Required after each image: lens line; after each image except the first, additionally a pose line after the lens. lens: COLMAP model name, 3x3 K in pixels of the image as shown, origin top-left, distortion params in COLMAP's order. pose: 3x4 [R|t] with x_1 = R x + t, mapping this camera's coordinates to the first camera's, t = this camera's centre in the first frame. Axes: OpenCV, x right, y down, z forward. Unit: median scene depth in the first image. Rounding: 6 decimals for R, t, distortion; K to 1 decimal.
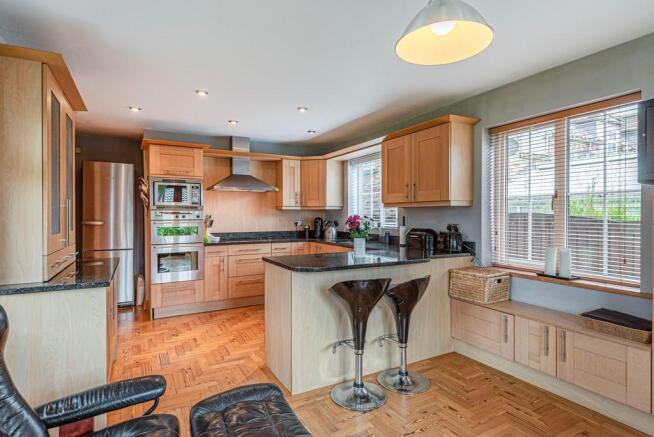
lens RADIAL K [[339.1, 0, 328.9], [0, 339.1, 217.3], [0, 0, 1]] dist [0.003639, 0.000180]
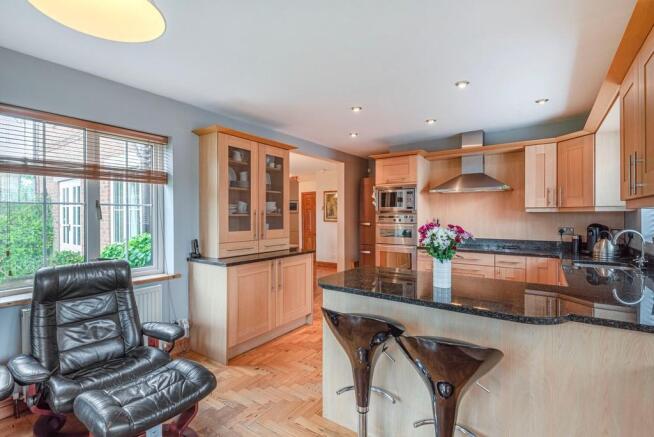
lens RADIAL K [[311.7, 0, 326.2], [0, 311.7, 215.2], [0, 0, 1]] dist [0.000125, -0.000134]
pose [[0.433082, 0.000220, -0.901355, 0.302424], [-0.005737, 0.999980, -0.002513, -0.011933], [0.901336, 0.006260, 0.433075, 0.292817]]
